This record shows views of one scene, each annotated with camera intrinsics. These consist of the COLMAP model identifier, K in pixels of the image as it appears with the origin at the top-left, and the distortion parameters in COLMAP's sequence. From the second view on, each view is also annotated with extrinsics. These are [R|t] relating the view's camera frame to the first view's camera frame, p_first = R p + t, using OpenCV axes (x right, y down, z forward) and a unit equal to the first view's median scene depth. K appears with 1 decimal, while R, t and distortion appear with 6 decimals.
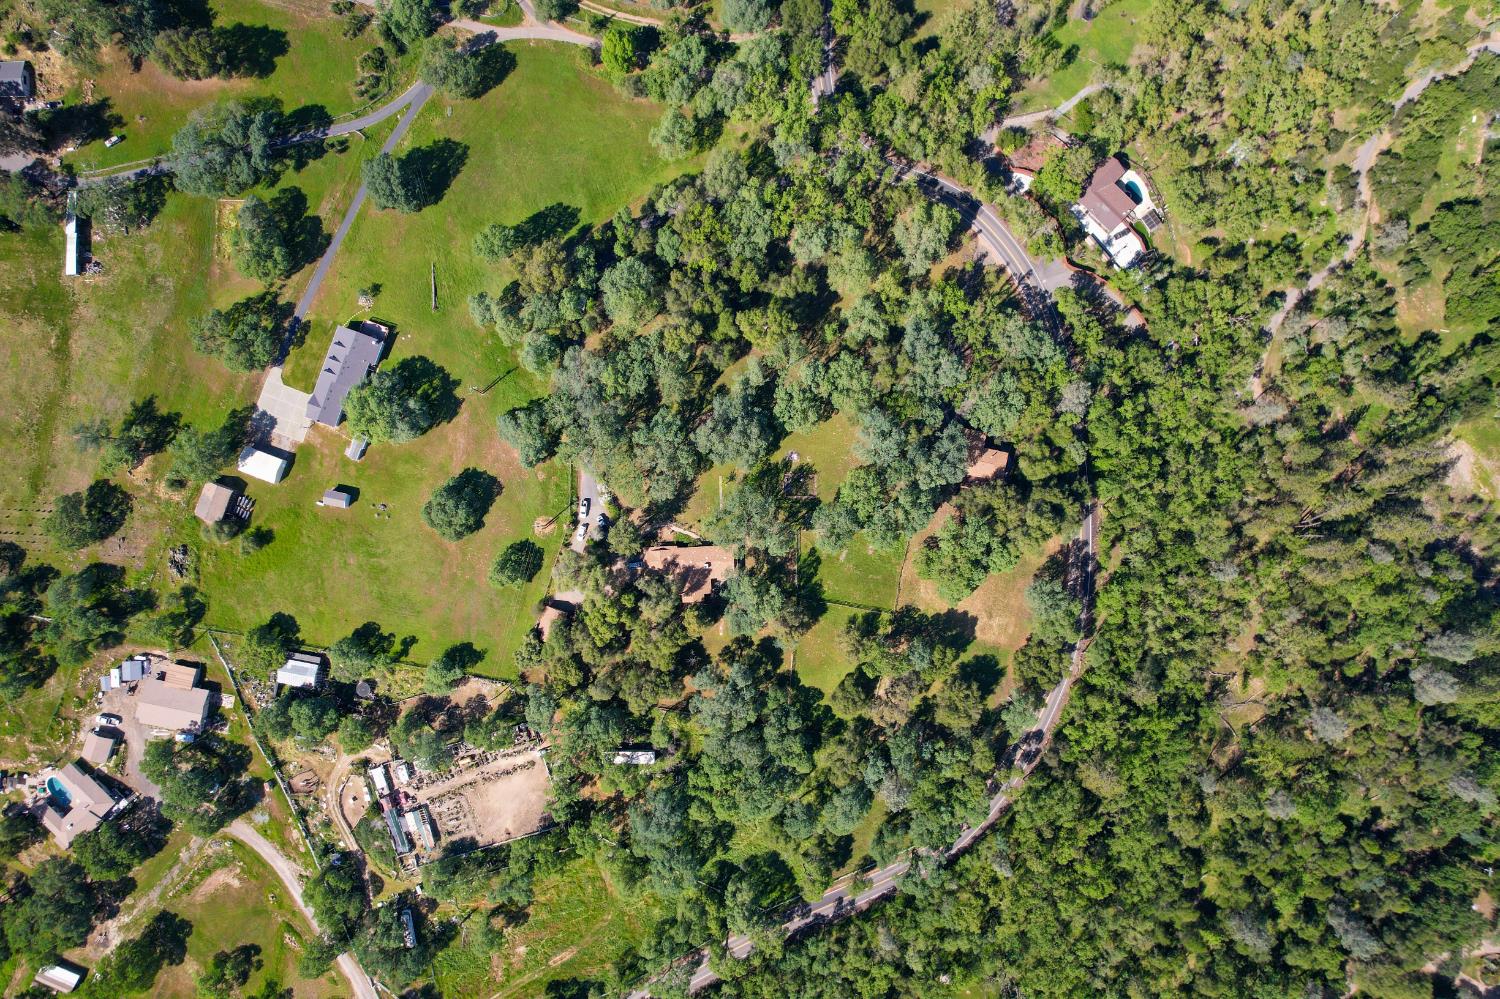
lens RADIAL K [[954.7, 0, 750.0], [0, 954.7, 507.3], [0, 0, 1]] dist [-0.066730, 0.049057]
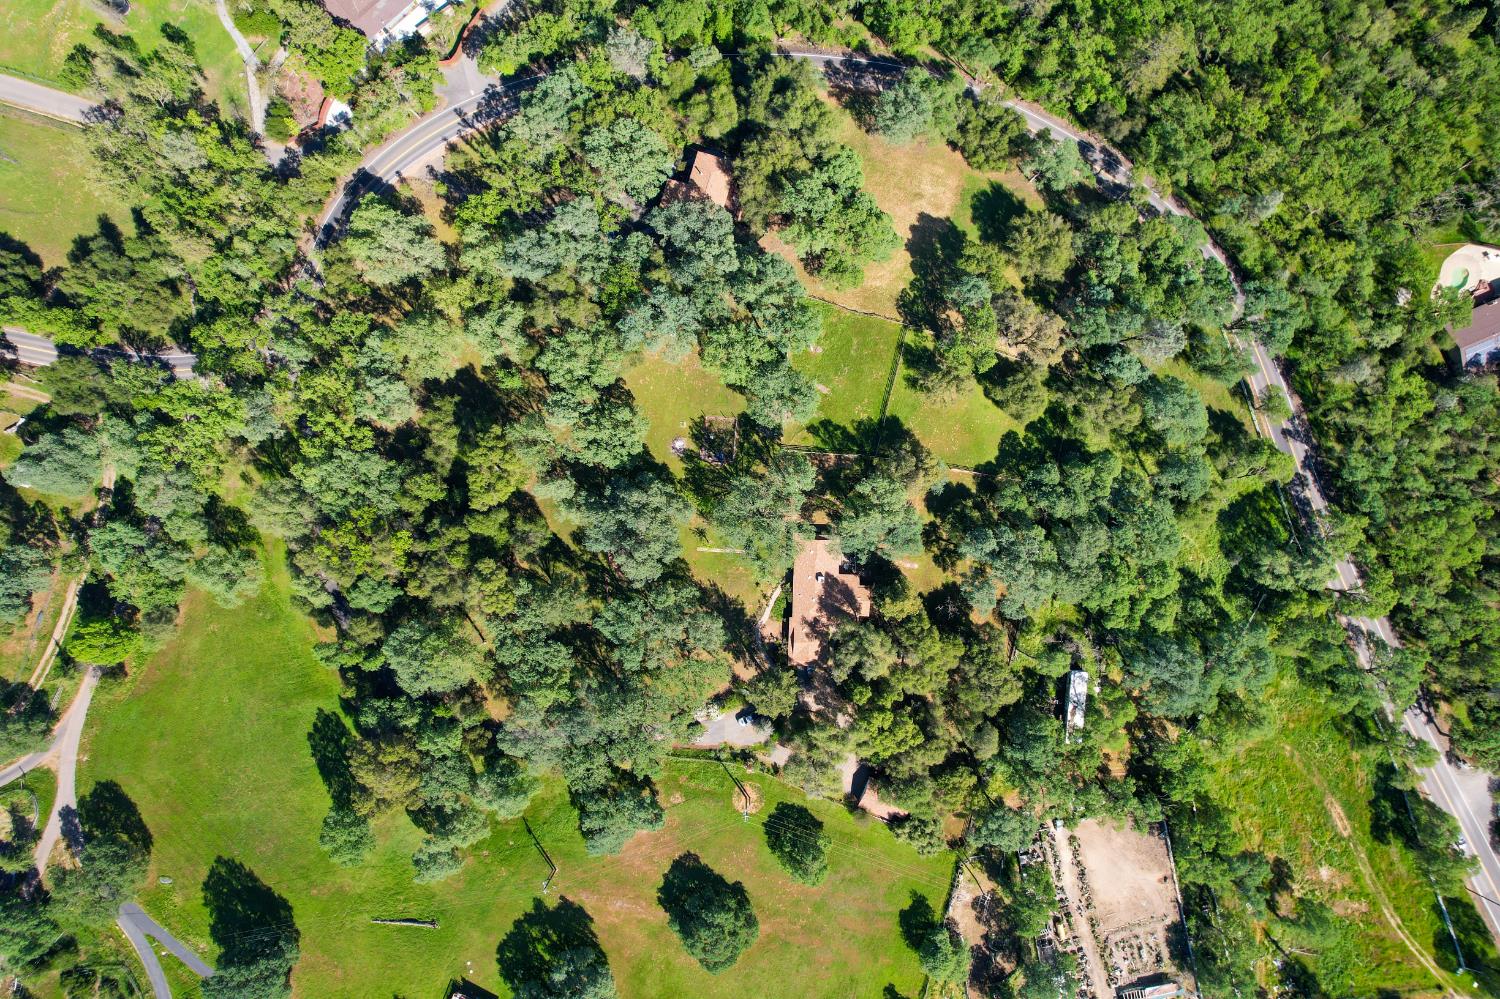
lens RADIAL K [[924.8, 0, 738.7], [0, 924.8, 520.0], [0, 0, 1]] dist [-0.024400, -0.000687]
pose [[0.080946, -0.996686, -0.008035, -0.000888], [0.996715, 0.080963, -0.001877, -0.002095], [0.002521, -0.007857, 0.999966, 0.303401]]
